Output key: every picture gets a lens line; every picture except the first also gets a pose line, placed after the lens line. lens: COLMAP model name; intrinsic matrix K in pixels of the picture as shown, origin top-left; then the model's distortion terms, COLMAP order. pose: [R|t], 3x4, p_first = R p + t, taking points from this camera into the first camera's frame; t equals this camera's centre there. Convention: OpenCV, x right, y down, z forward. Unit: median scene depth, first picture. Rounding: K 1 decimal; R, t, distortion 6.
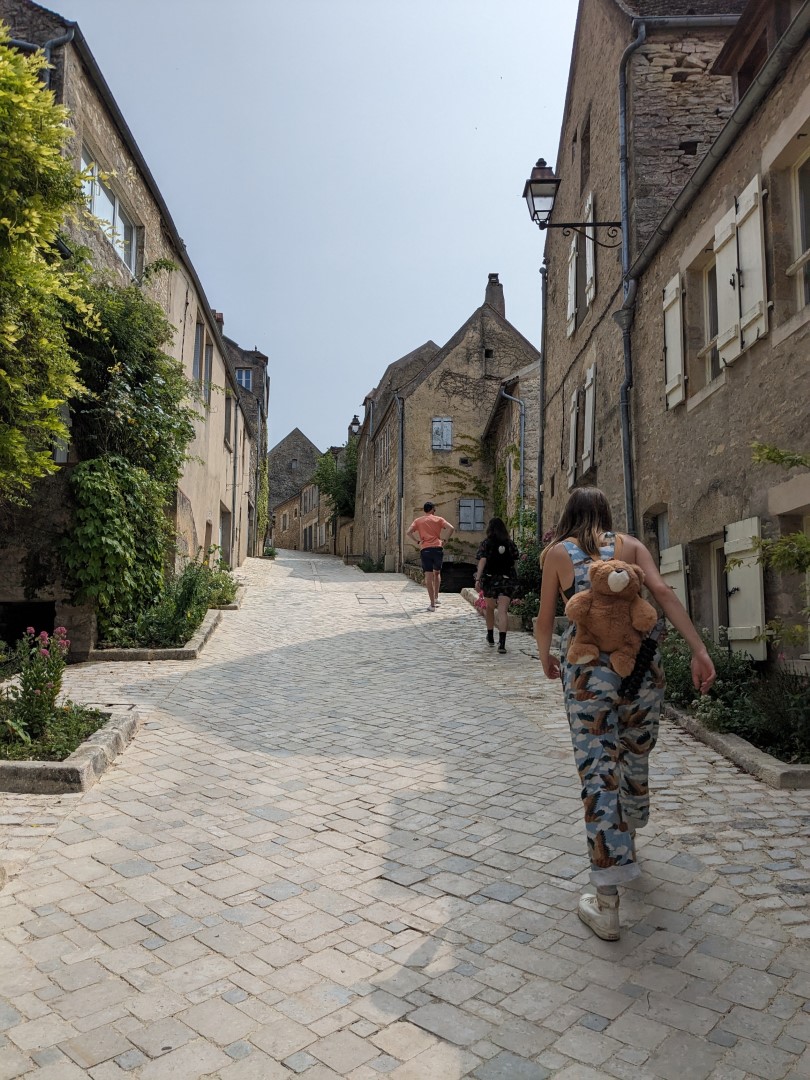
lens RADIAL K [[848.2, 0, 405.0], [0, 848.2, 540.2], [0, 0, 1]] dist [-0.000029, 0.000011]
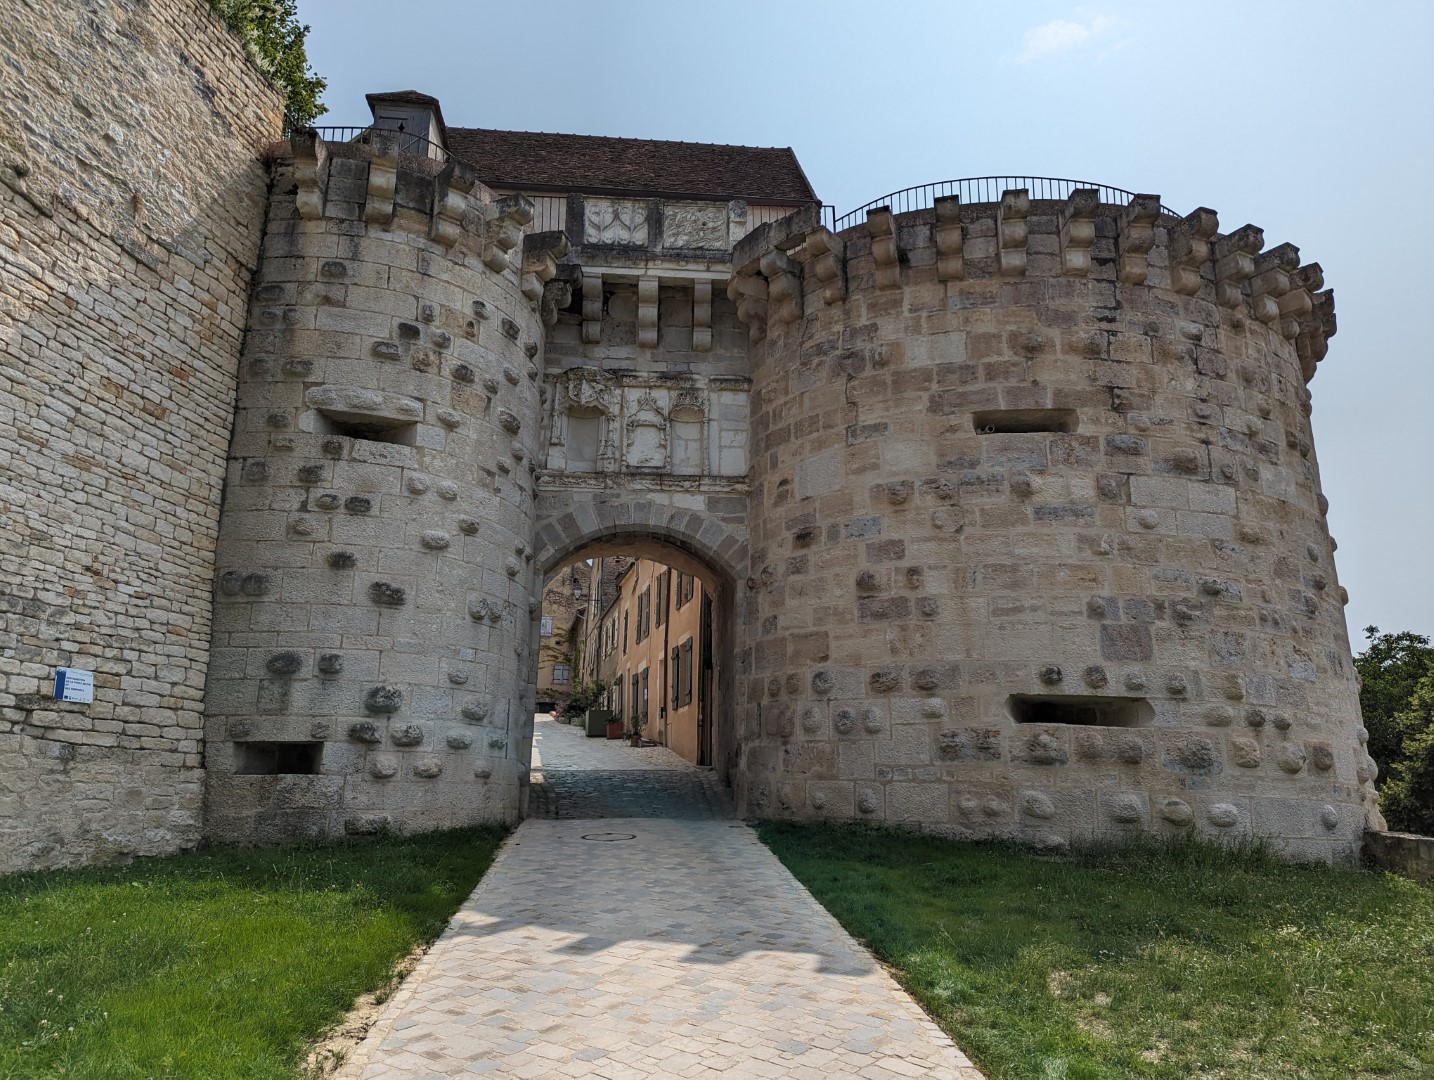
lens RADIAL K [[1001.8, 0, 717.5], [0, 1001.8, 539.7], [0, 0, 1]] dist [0.000318, 0.000009]
pose [[0.975840, 0.058857, 0.210411, -0.053700], [-0.026726, 0.987956, -0.152408, 0.000623], [-0.216847, 0.143103, 0.965660, -1.046707]]
